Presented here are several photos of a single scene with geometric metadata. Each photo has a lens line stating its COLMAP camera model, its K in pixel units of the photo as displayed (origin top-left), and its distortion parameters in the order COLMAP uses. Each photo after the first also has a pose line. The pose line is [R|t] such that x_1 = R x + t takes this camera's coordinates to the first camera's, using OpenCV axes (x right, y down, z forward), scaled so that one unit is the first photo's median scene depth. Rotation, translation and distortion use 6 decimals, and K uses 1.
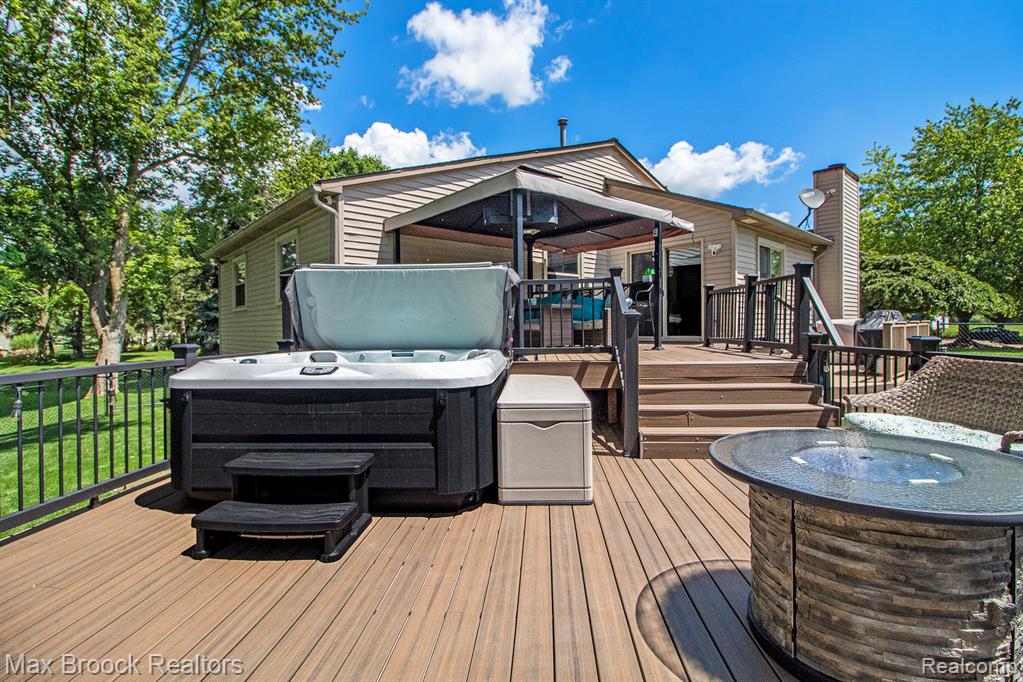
lens RADIAL K [[471.9, 0, 515.3], [0, 471.9, 328.5], [0, 0, 1]] dist [0.000378, -0.020178]
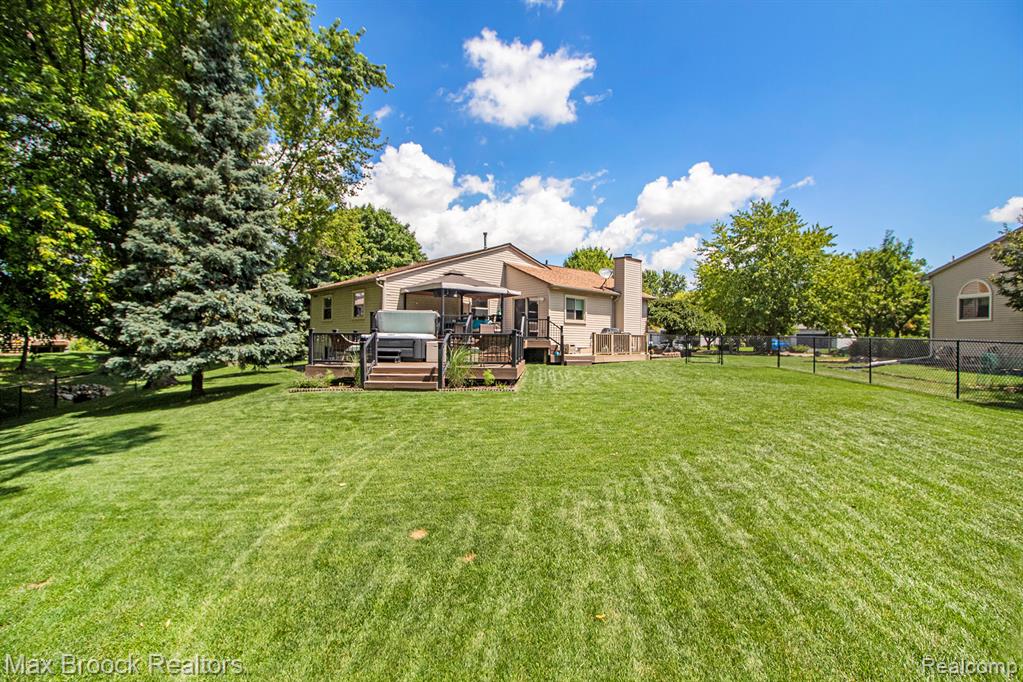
lens RADIAL K [[471.5, 0, 511.5], [0, 471.5, 341.0], [0, 0, 1]] dist [-0.052650, -0.000044]
pose [[0.999632, 0.027099, 0.001418, 0.259489], [-0.027102, 0.999629, 0.002552, 0.028927], [-0.001348, -0.002589, 0.999996, -1.214560]]
